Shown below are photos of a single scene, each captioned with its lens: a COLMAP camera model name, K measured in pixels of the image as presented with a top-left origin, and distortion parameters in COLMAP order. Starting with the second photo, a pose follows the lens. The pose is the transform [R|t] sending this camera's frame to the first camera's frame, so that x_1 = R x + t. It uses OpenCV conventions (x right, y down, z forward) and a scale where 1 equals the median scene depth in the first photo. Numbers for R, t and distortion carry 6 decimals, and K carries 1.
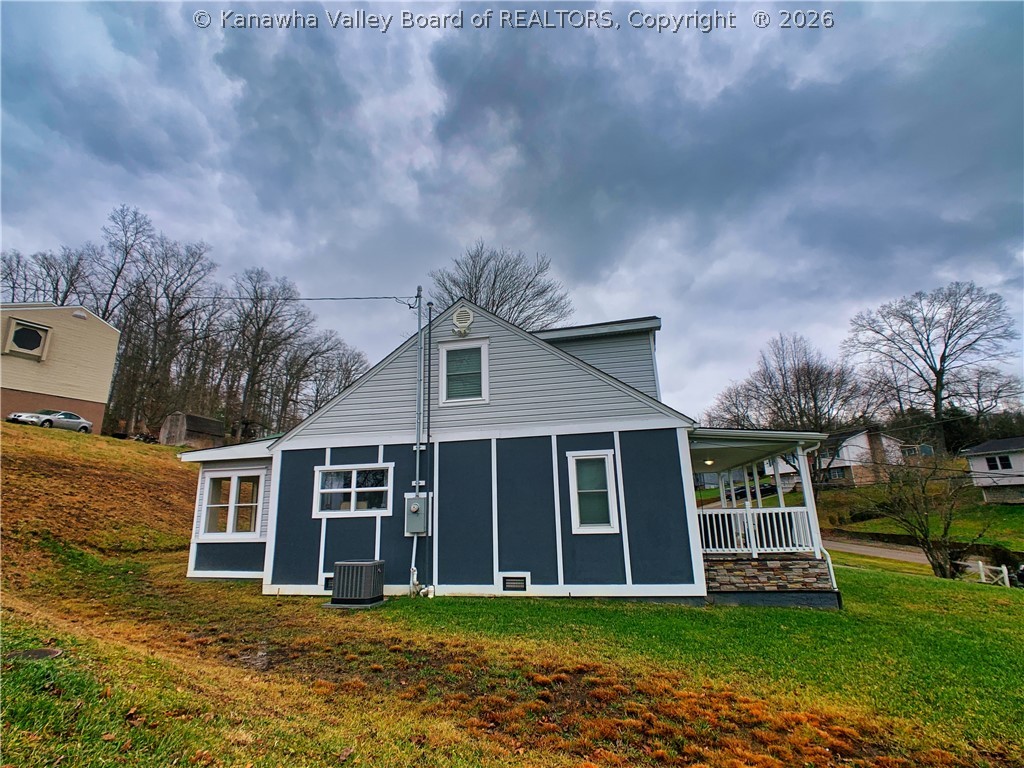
lens RADIAL K [[505.9, 0, 512.9], [0, 505.9, 375.1], [0, 0, 1]] dist [-0.014066, 0.001910]
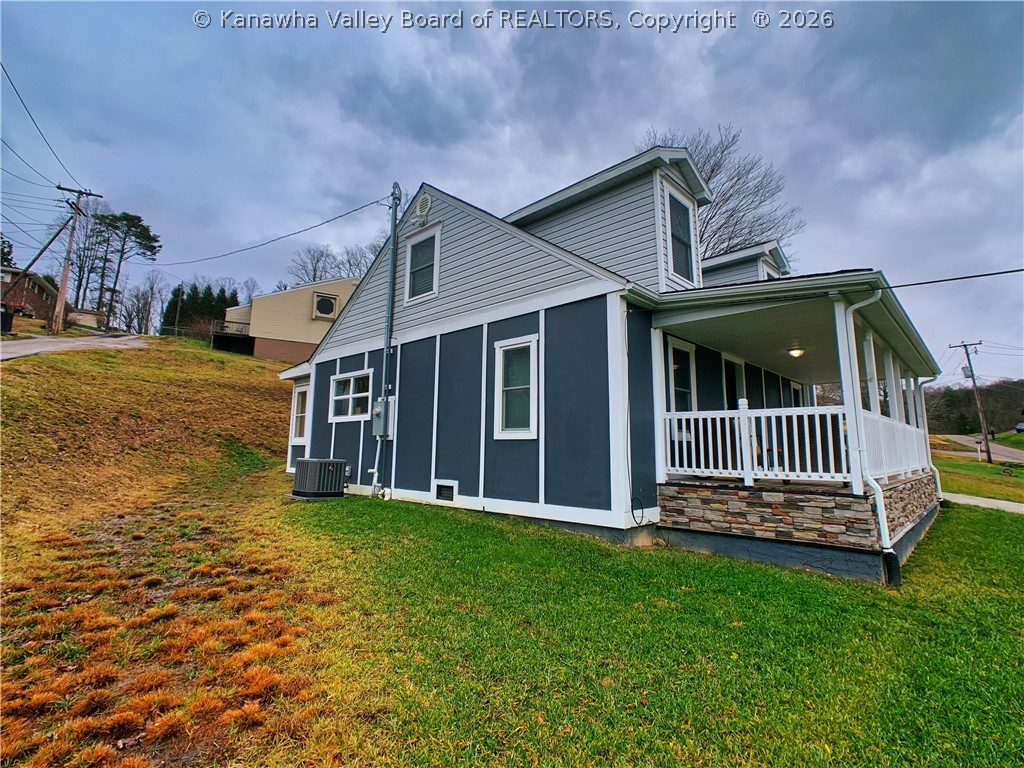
lens RADIAL K [[505.9, 0, 512.9], [0, 505.9, 375.1], [0, 0, 1]] dist [-0.014066, 0.001910]
pose [[0.842489, -0.043071, -0.536988, 0.574156], [0.108303, 0.989989, 0.090513, 0.136341], [0.527714, -0.134414, 0.838720, 0.332813]]
